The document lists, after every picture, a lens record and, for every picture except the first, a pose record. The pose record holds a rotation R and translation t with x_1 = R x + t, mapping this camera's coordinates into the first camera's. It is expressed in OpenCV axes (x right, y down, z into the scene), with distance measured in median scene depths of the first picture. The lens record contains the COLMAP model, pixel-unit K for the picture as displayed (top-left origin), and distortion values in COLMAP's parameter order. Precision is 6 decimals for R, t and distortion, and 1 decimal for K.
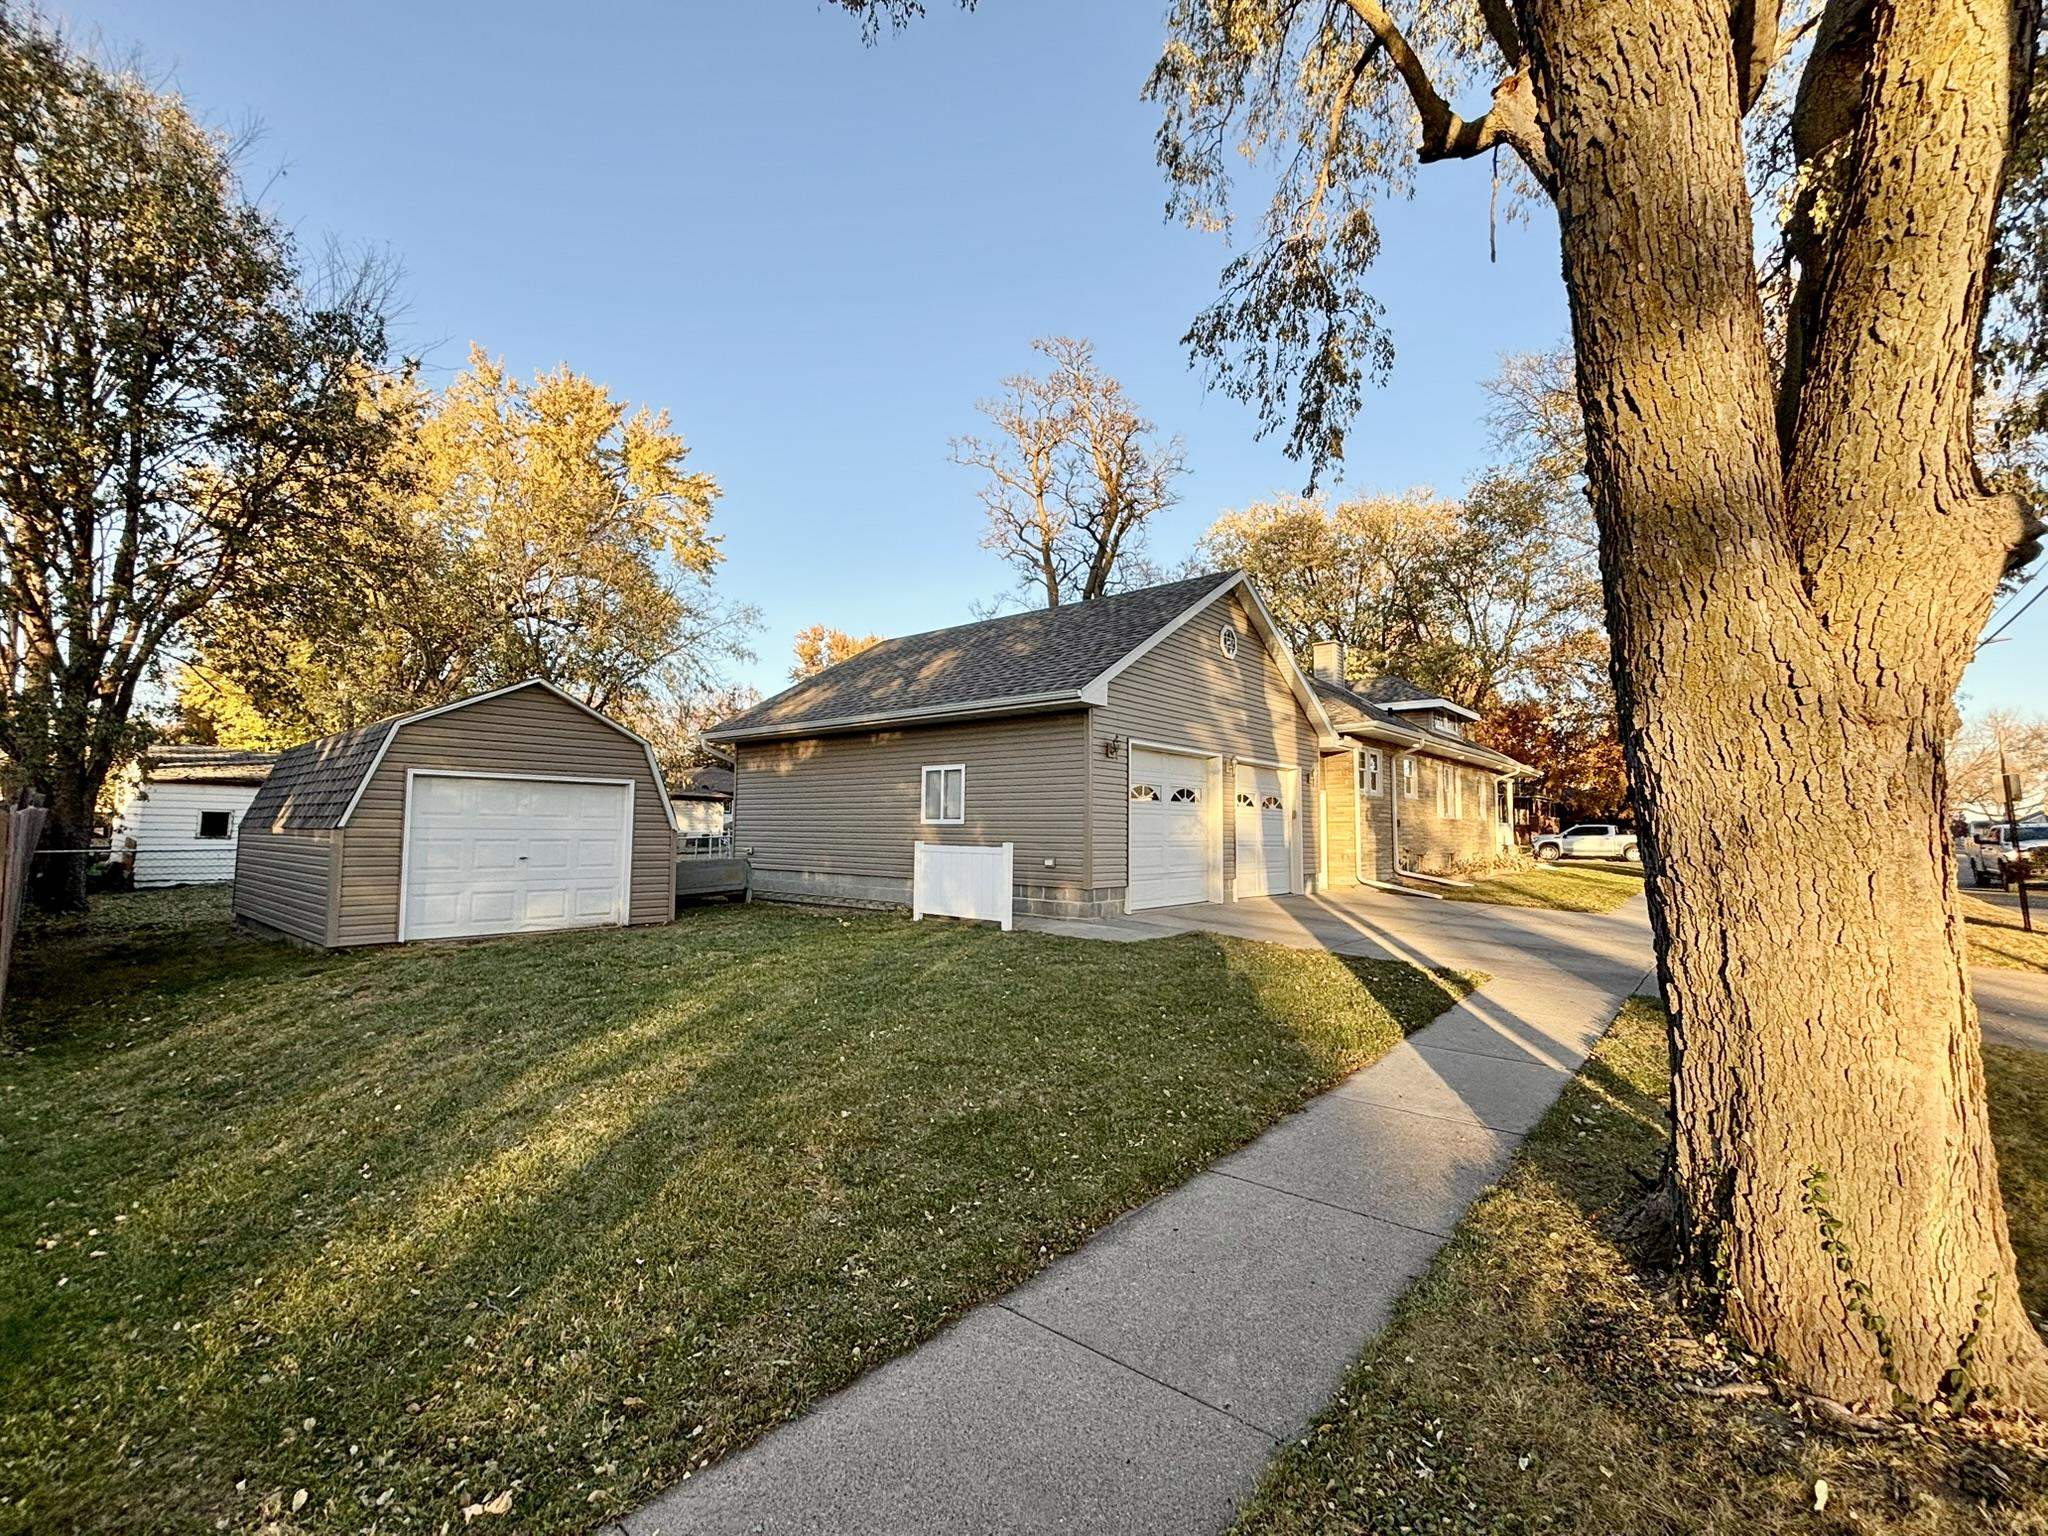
lens RADIAL K [[873.9, 0, 1024.0], [0, 873.9, 768.0], [0, 0, 1]] dist [0.000811, -0.000009]
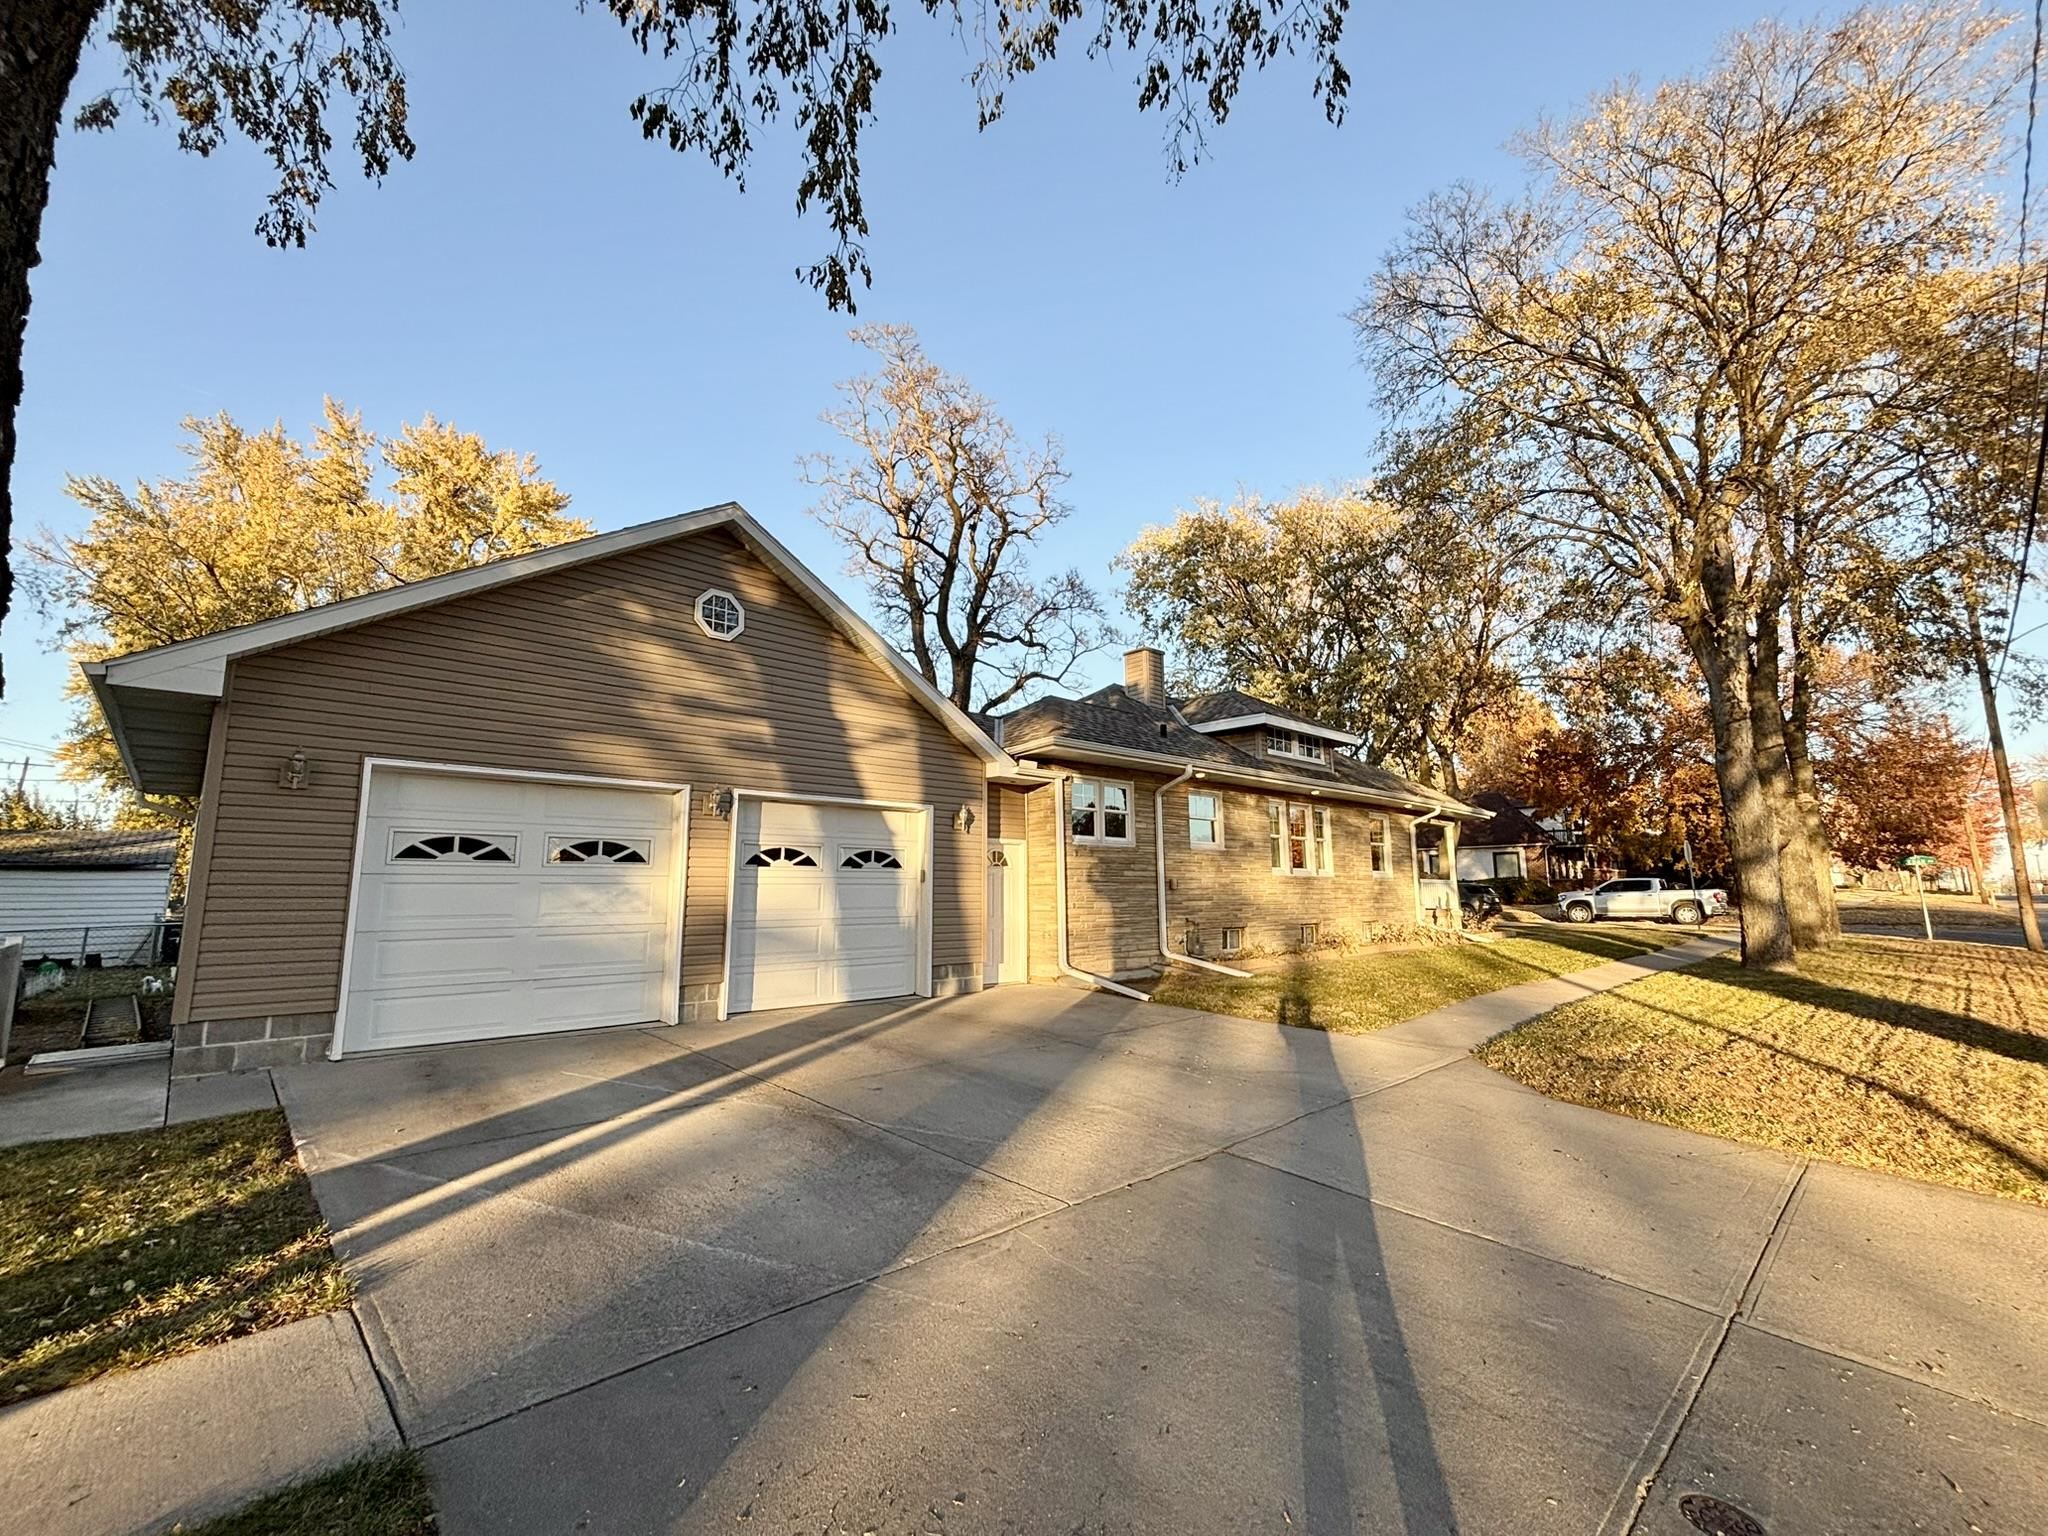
lens RADIAL K [[873.9, 0, 1024.0], [0, 873.9, 768.0], [0, 0, 1]] dist [0.000811, -0.000009]
pose [[0.994249, -0.032799, -0.101946, 0.438982], [0.025348, 0.996969, -0.073549, 0.020347], [0.104050, 0.070542, 0.992067, 0.316834]]
